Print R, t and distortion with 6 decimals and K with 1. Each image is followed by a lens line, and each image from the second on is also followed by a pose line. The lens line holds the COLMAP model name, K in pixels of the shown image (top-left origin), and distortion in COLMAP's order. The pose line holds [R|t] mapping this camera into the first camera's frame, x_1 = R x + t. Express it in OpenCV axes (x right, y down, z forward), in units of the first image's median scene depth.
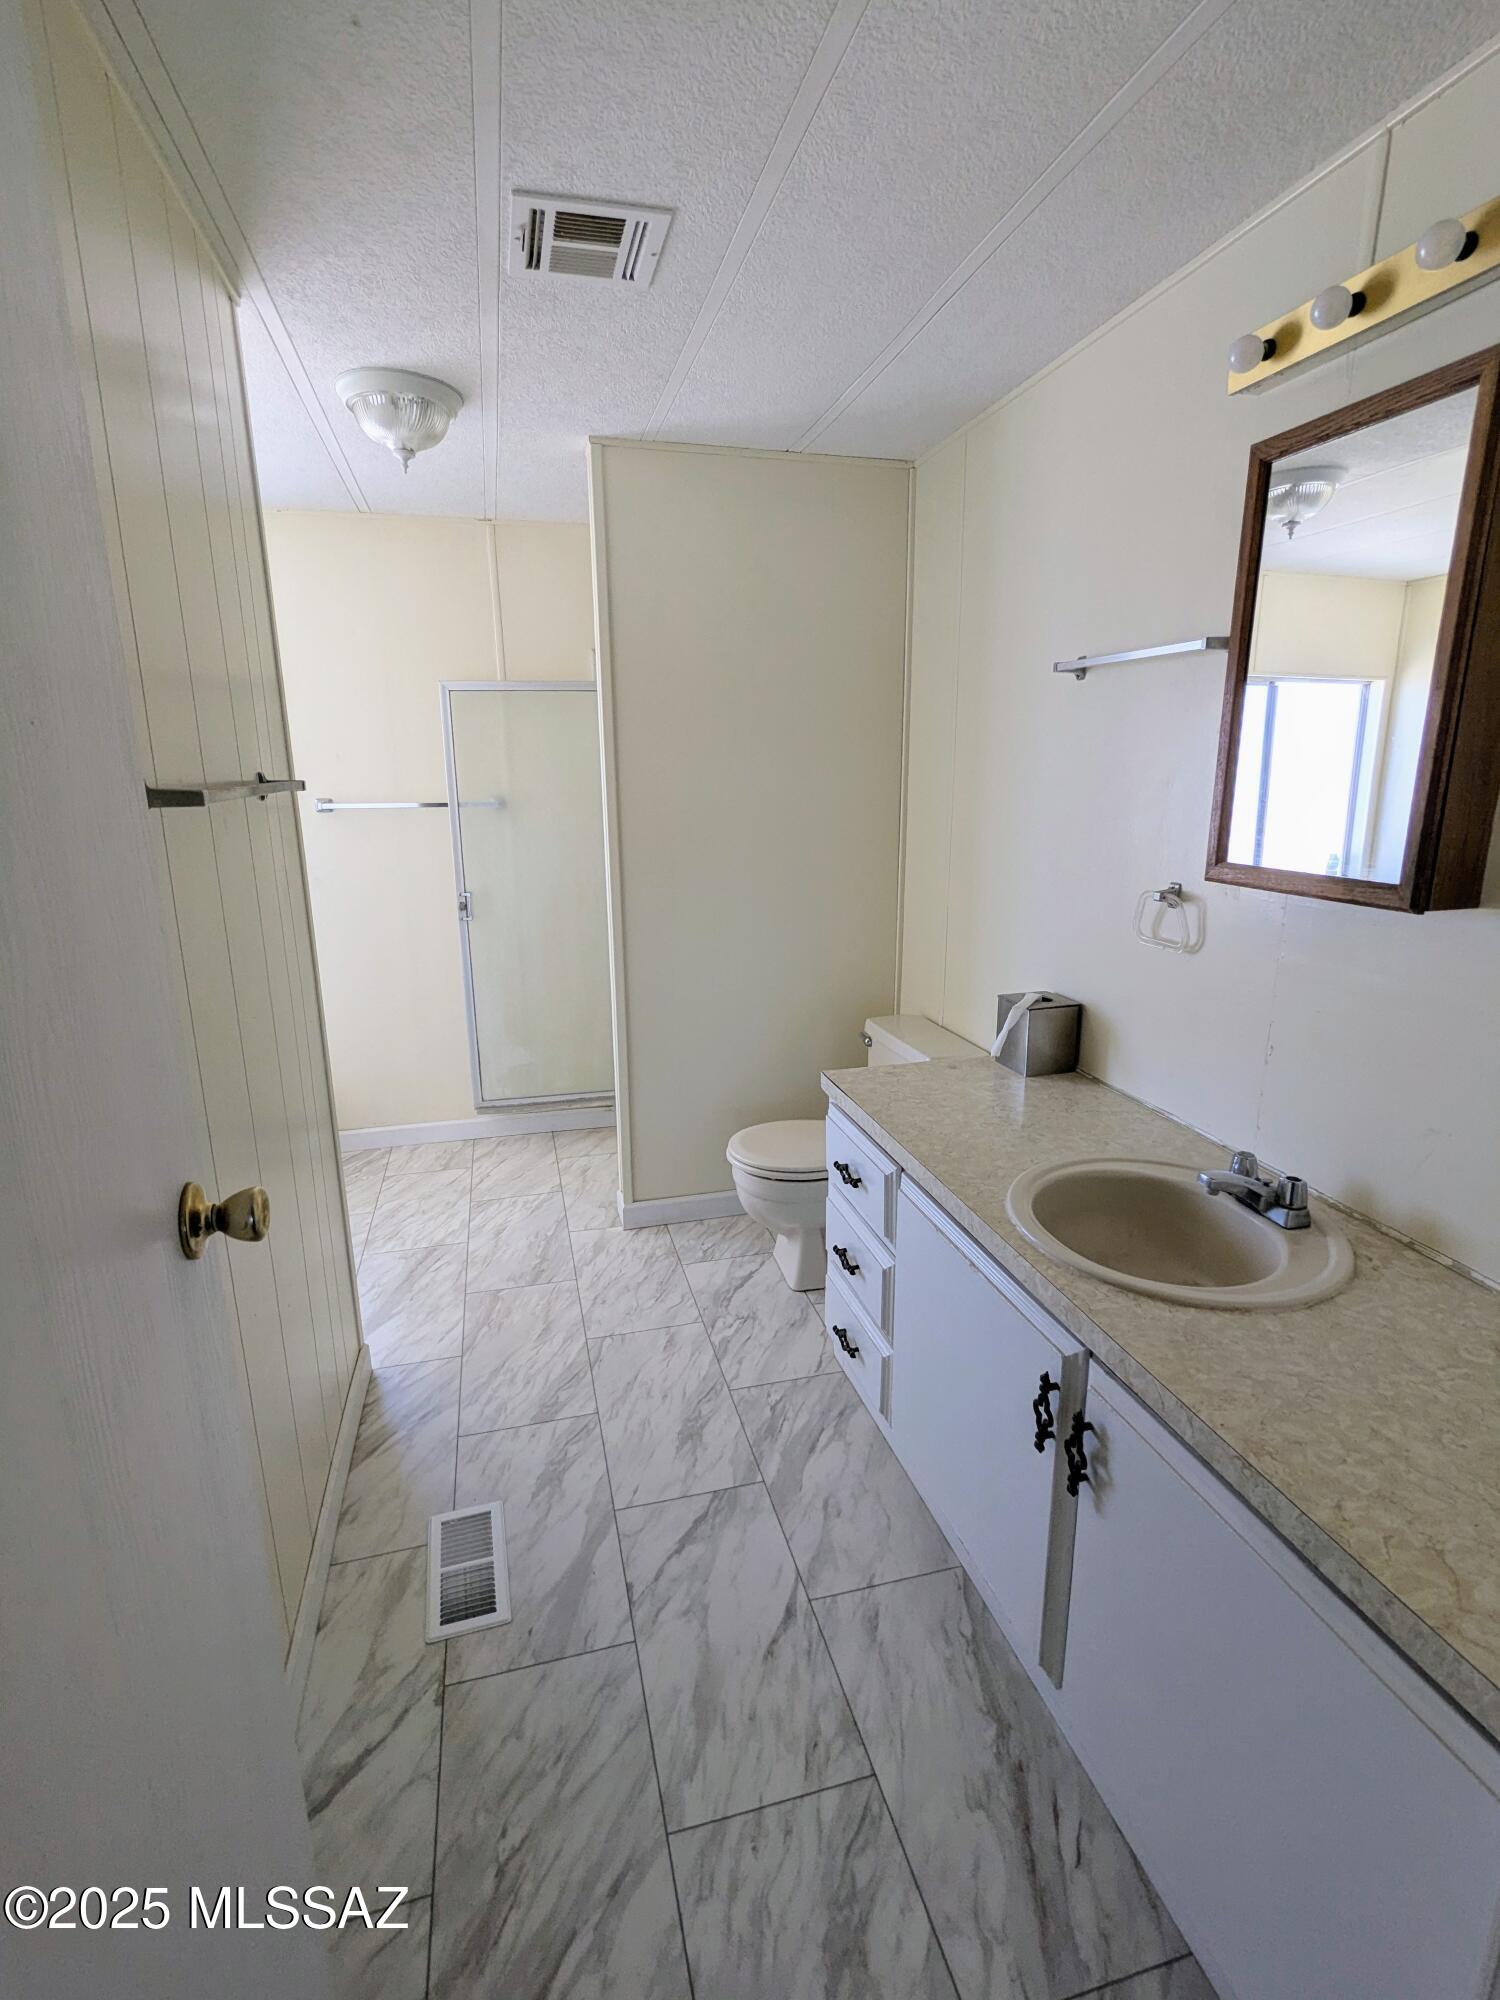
lens RADIAL K [[945.4, 0, 741.8], [0, 945.4, 998.1], [0, 0, 1]] dist [0.001532, 0.000645]
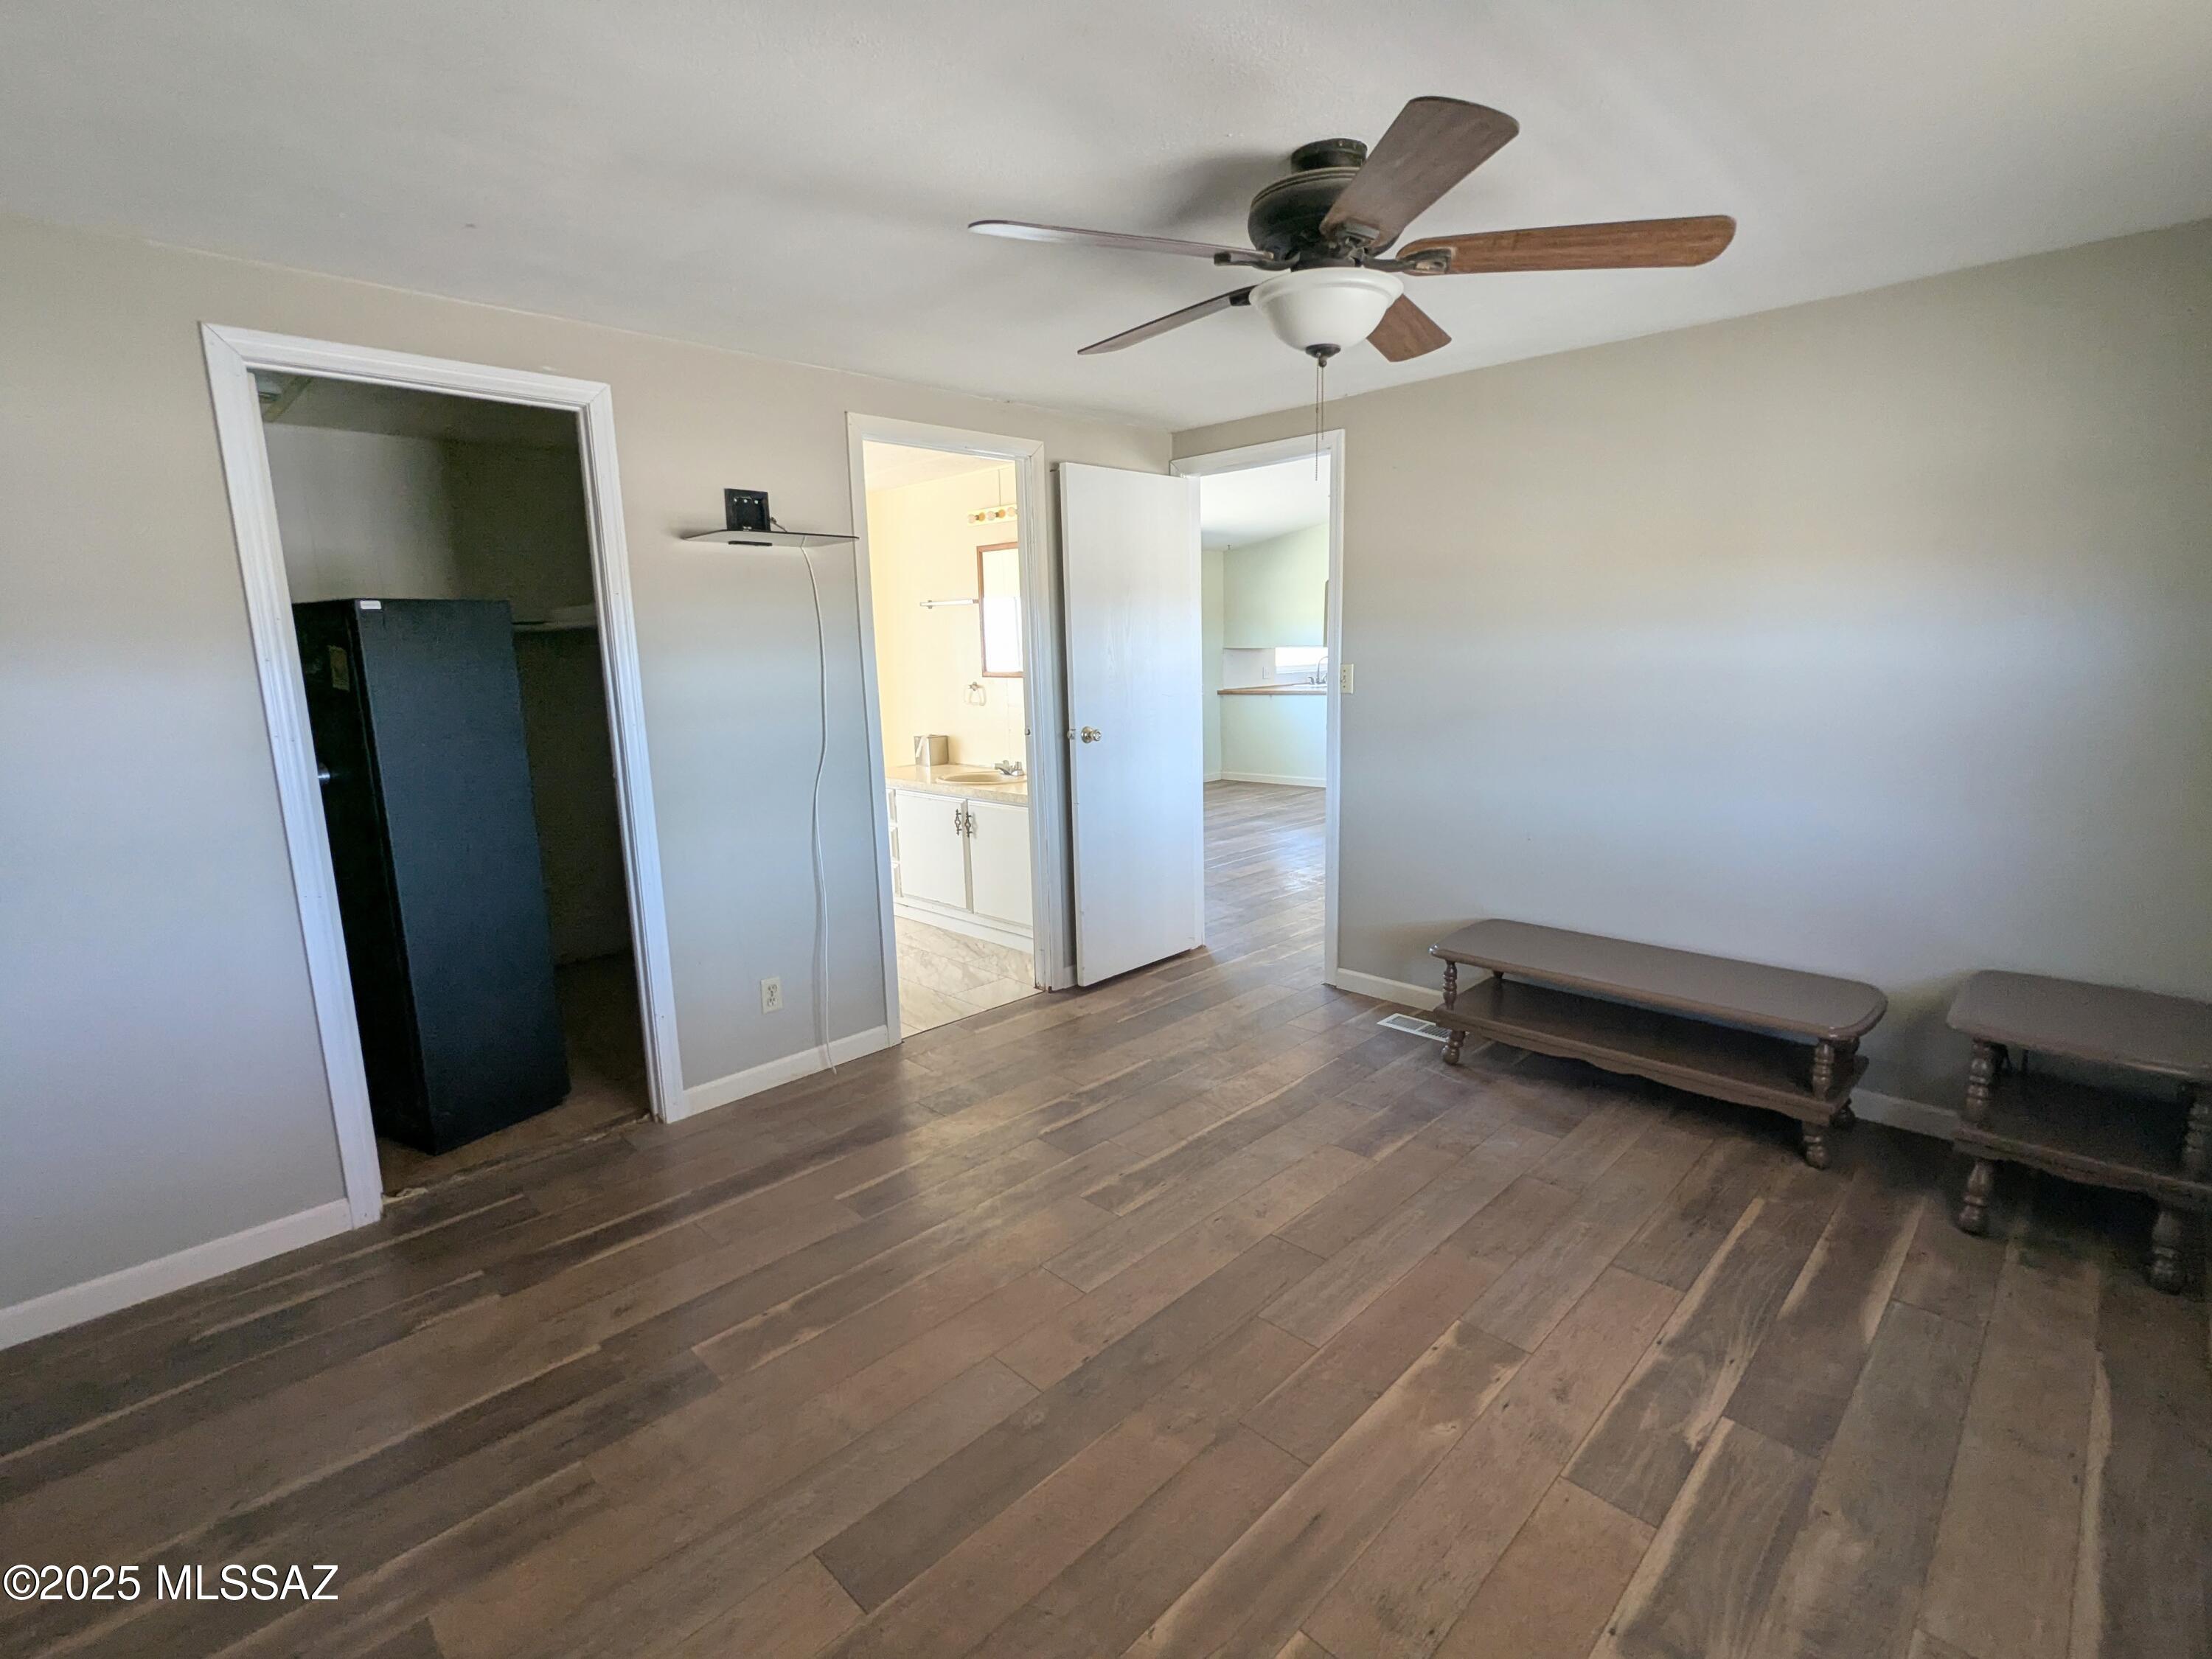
lens RADIAL K [[1045.6, 0, 1100.6], [0, 1045.6, 833.9], [0, 0, 1]] dist [0.001532, 0.000645]
pose [[0.859764, -0.111257, 0.498425, -1.046052], [0.135764, 0.990655, -0.013057, 0.533375], [-0.492315, 0.078894, 0.866835, -2.358501]]
